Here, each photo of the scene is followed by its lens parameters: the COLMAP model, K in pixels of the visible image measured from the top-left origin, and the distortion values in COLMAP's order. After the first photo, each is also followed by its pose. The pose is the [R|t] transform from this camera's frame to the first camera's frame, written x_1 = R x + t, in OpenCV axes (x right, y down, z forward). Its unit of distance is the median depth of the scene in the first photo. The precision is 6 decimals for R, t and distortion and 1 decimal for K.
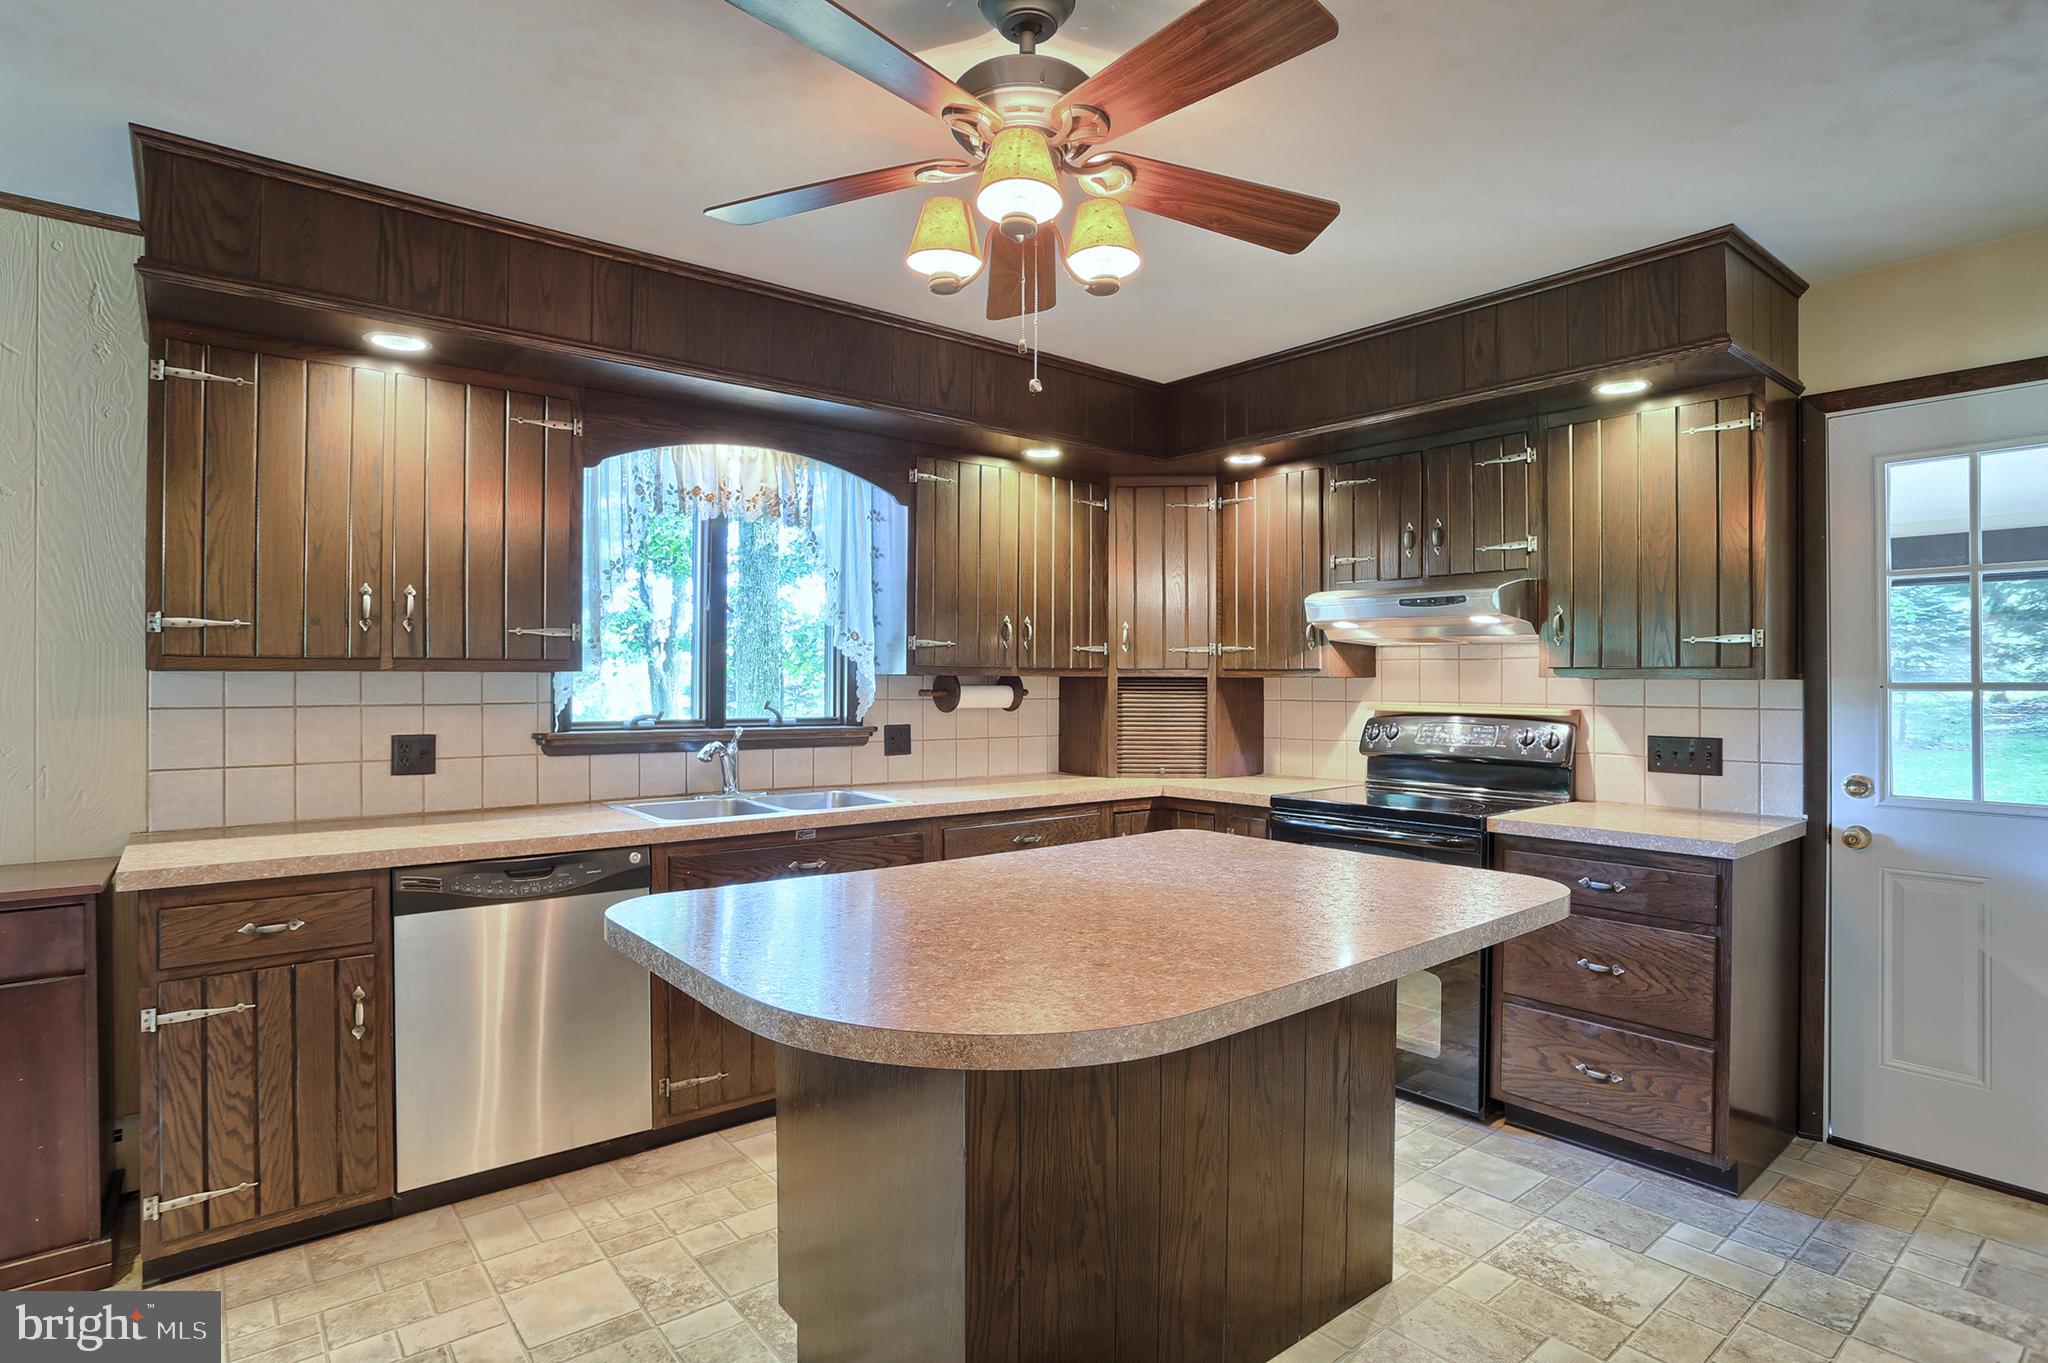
lens RADIAL K [[1057.2, 0, 1027.7], [0, 1057.2, 683.5], [0, 0, 1]] dist [-0.067819, 0.030342]
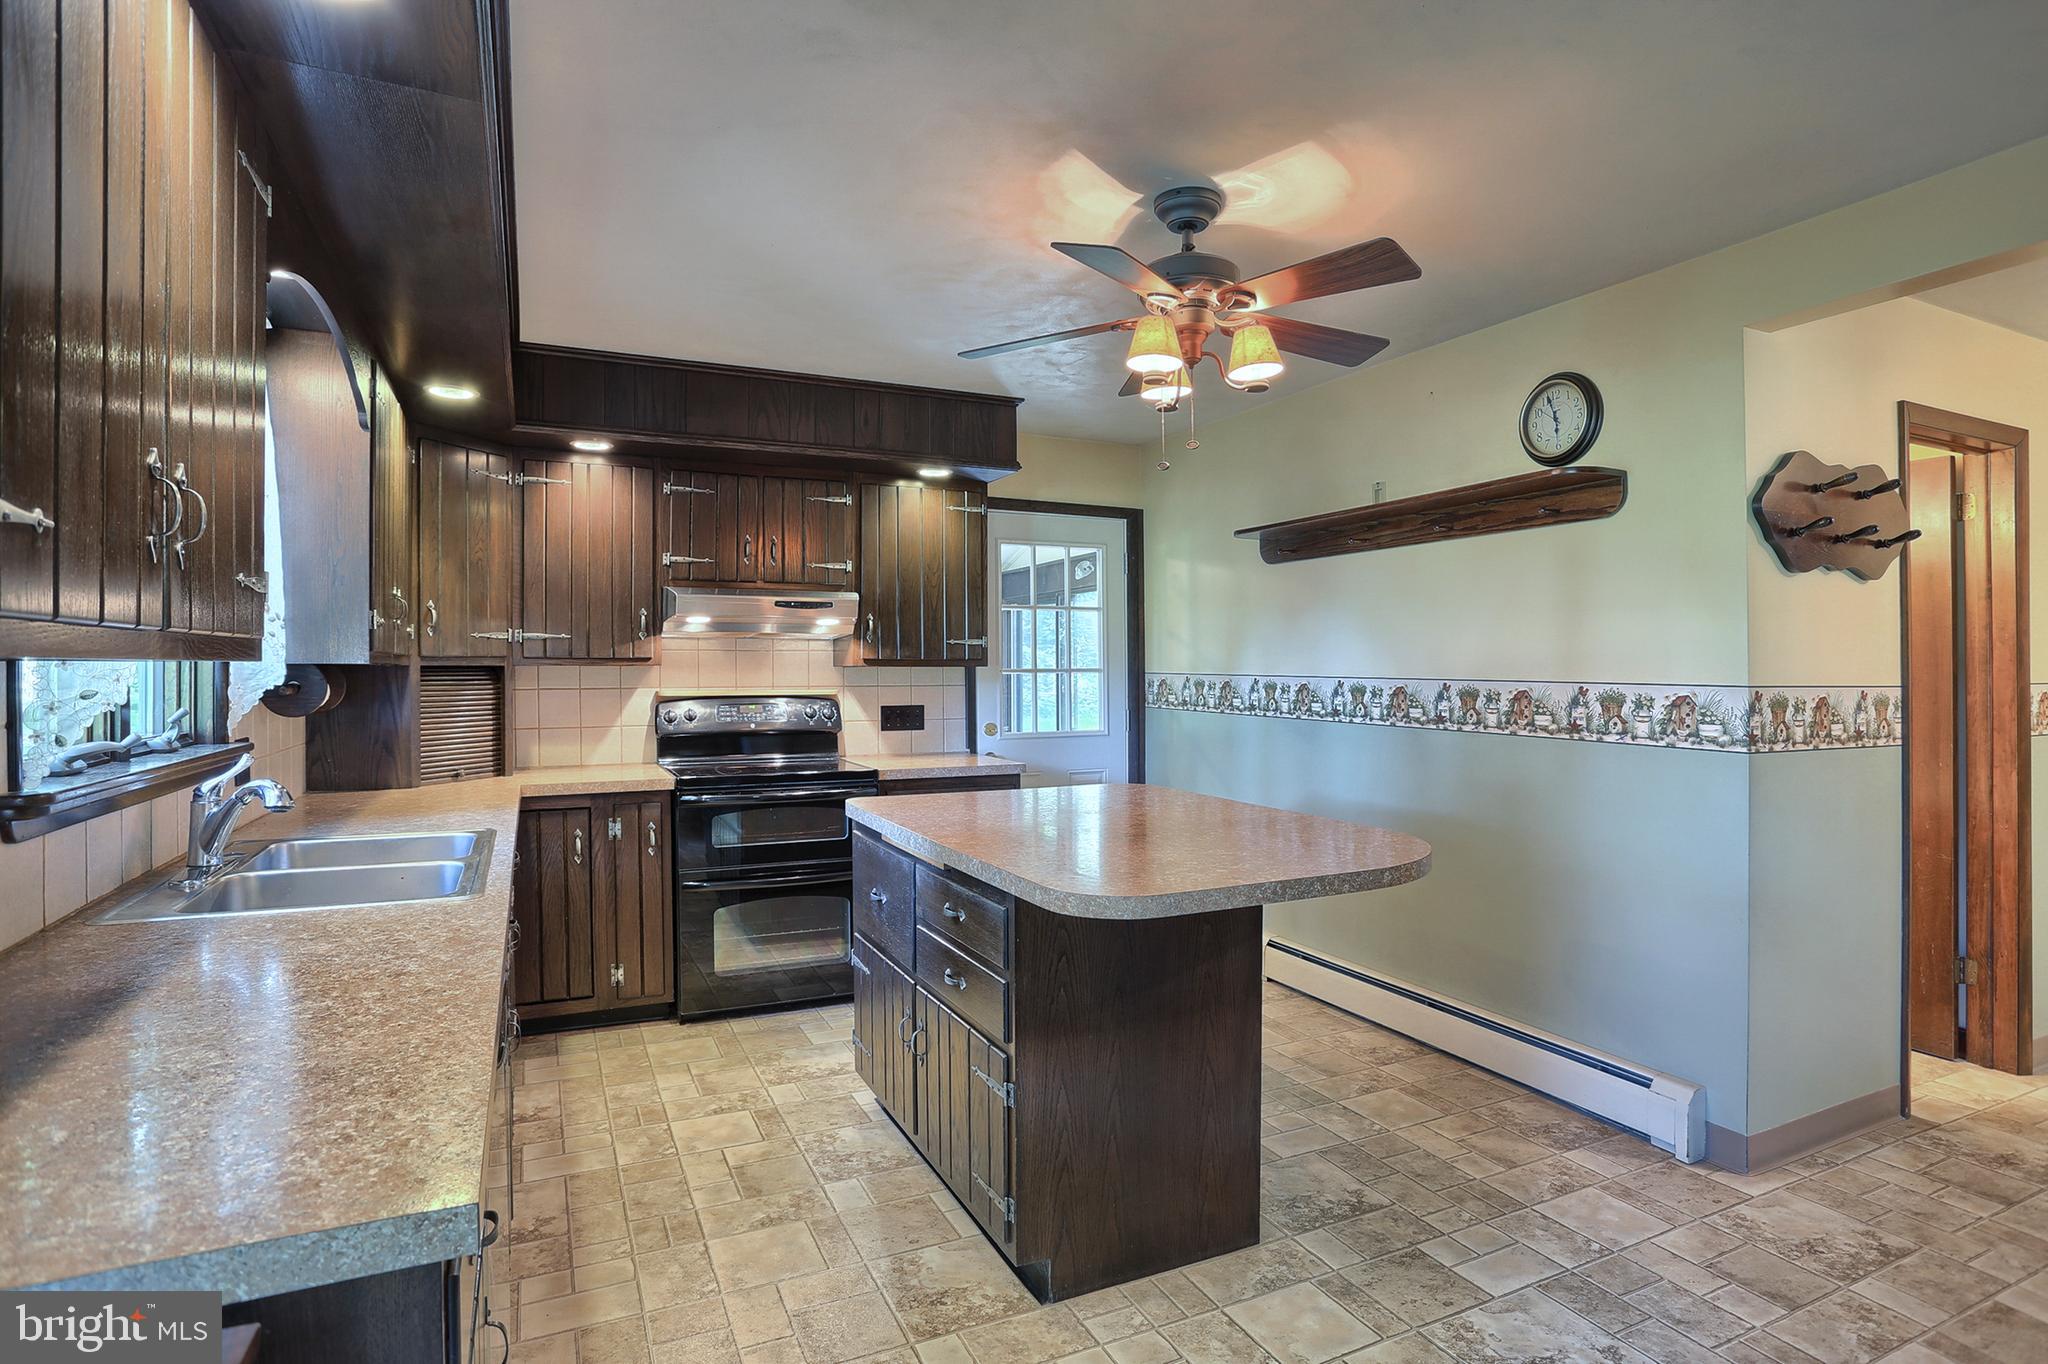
lens RADIAL K [[1057.2, 0, 1024.6], [0, 1057.2, 670.9], [0, 0, 1]] dist [-0.067819, 0.030342]
pose [[0.258259, -0.008642, 0.966037, -0.767717], [0.002508, 0.999963, 0.008275, -0.009788], [-0.966073, 0.000286, 0.258271, 0.427649]]
